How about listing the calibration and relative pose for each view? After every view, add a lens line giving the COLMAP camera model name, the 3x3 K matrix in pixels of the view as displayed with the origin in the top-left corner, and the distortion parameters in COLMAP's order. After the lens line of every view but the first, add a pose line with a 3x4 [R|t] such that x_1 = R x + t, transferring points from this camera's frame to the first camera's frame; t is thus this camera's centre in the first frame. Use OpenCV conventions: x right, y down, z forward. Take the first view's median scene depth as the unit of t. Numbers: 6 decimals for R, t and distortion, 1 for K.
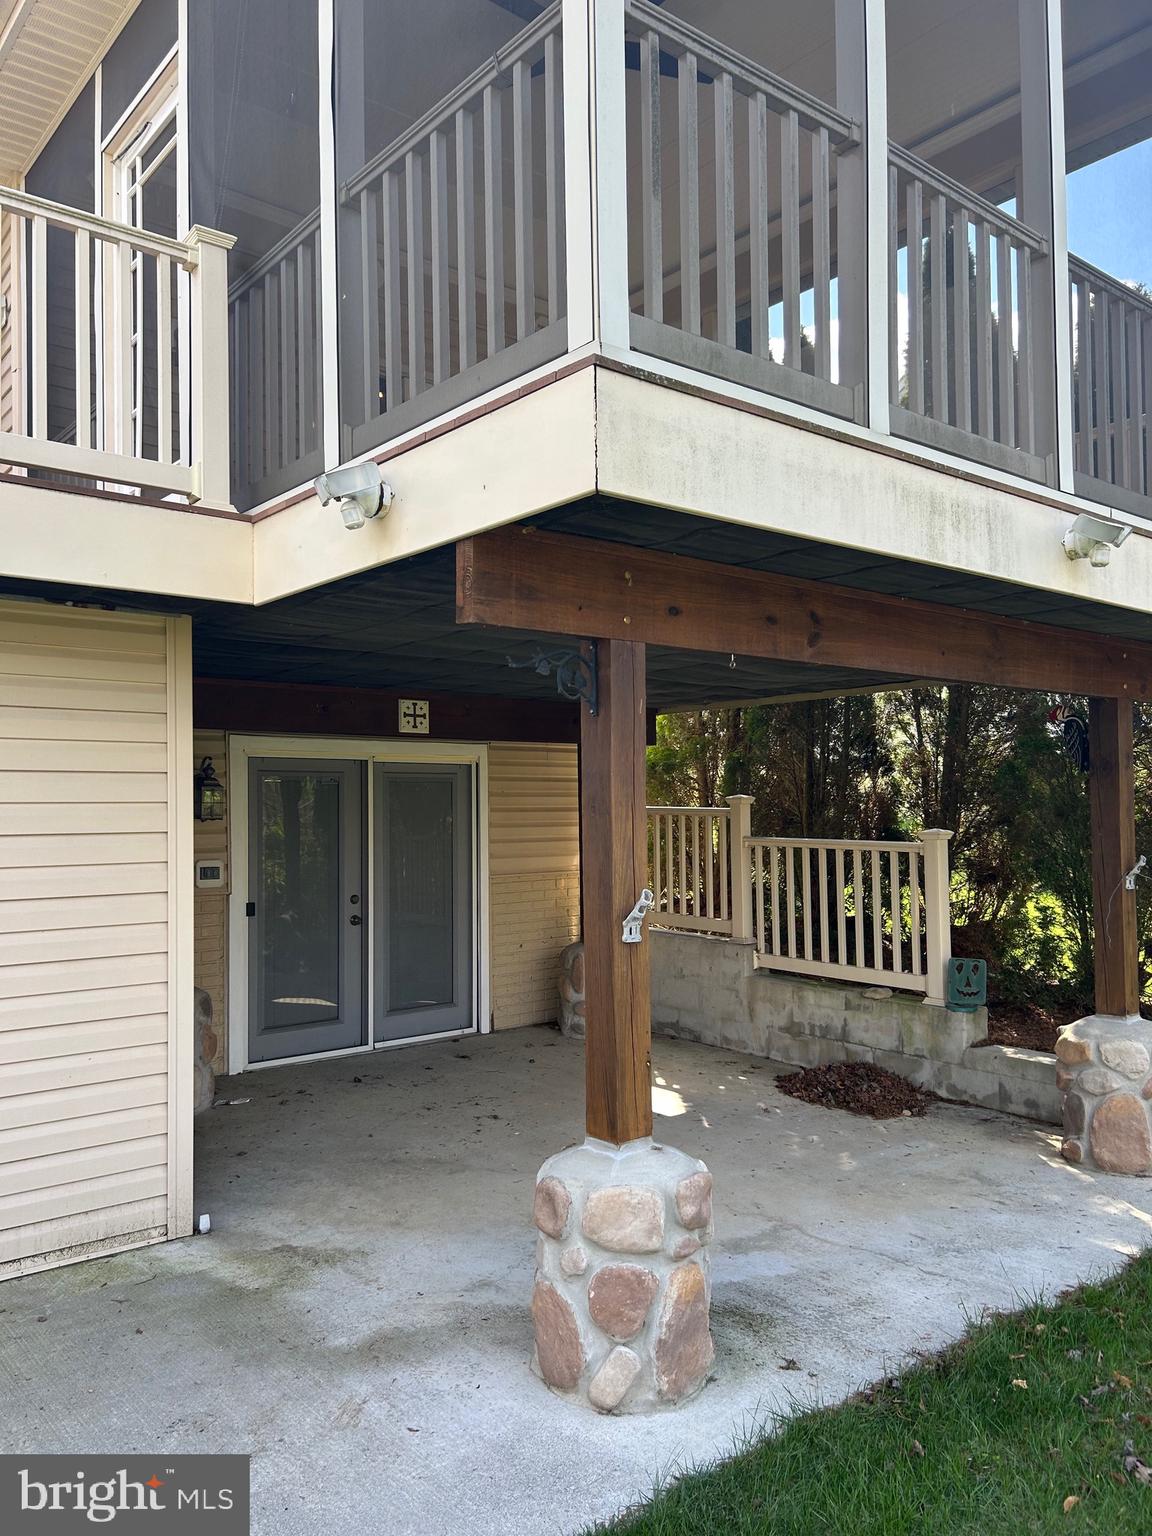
lens RADIAL K [[1158.6, 0, 575.5], [0, 1158.6, 766.4], [0, 0, 1]] dist [0.036467, -0.036605]
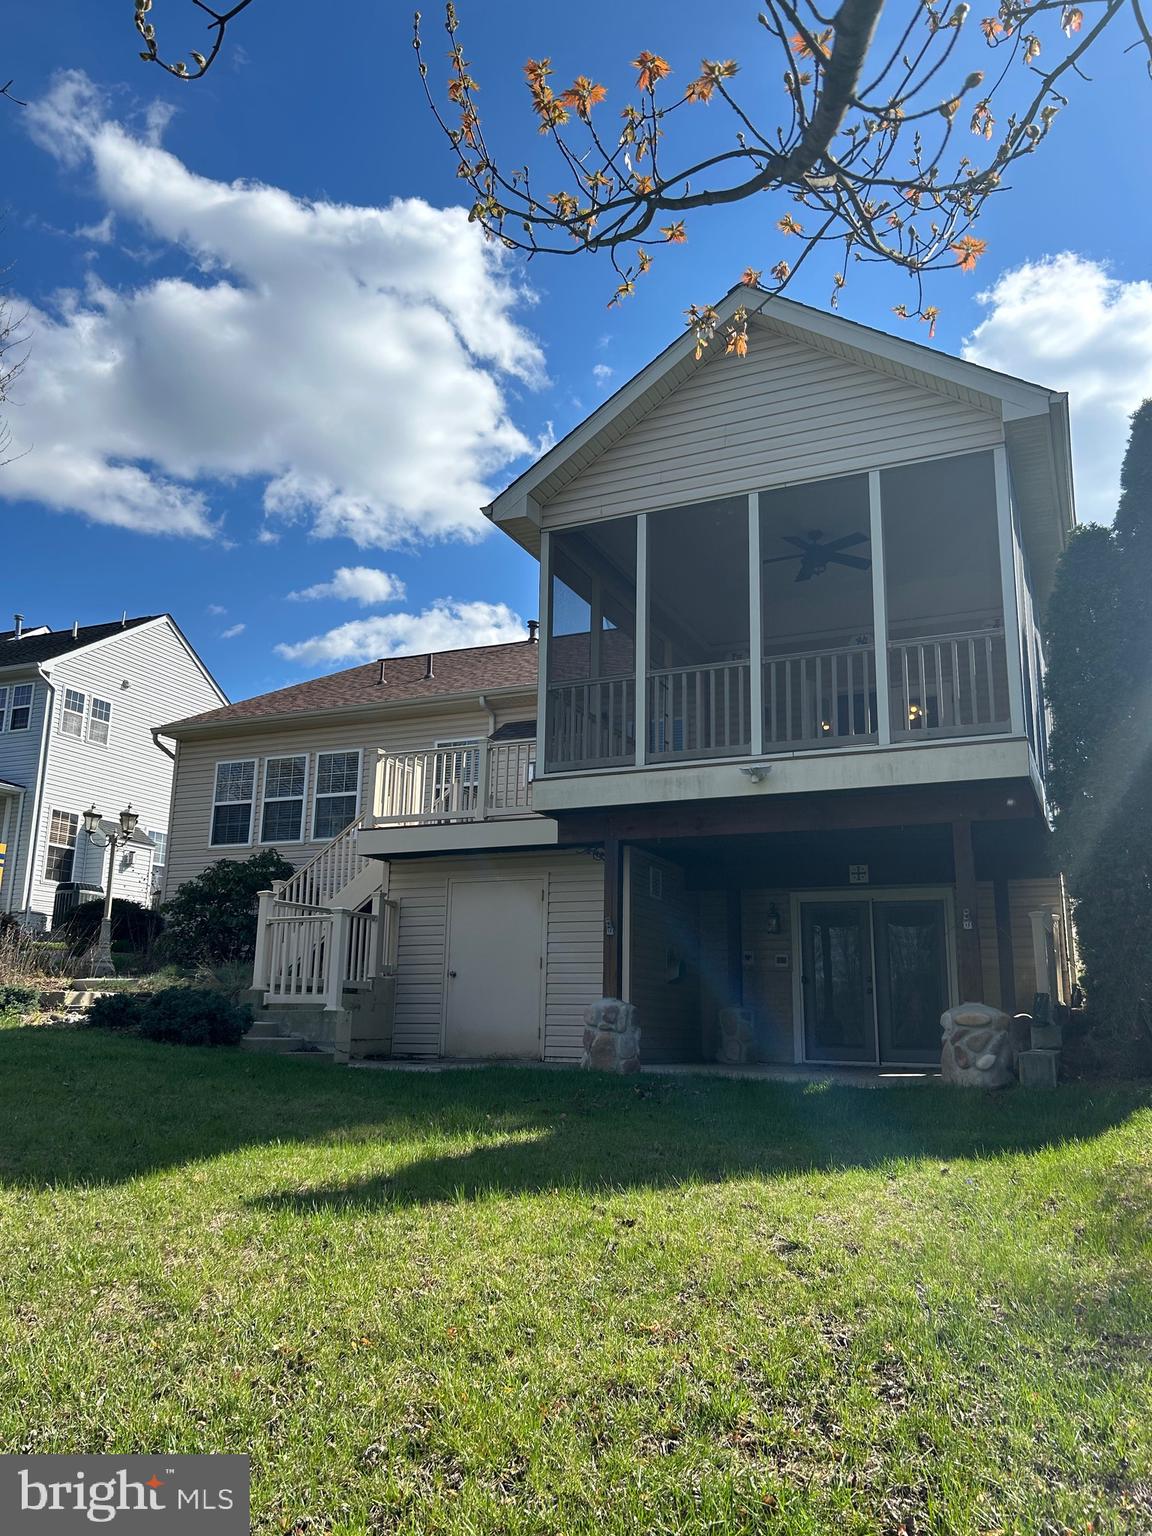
lens RADIAL K [[1158.6, 0, 574.5], [0, 1158.6, 760.8], [0, 0, 1]] dist [0.036467, -0.036605]
pose [[0.435872, -0.185157, -0.880757, 2.111024], [0.011546, 0.979679, -0.200239, 0.232732], [0.899934, 0.077110, 0.429153, -0.356798]]
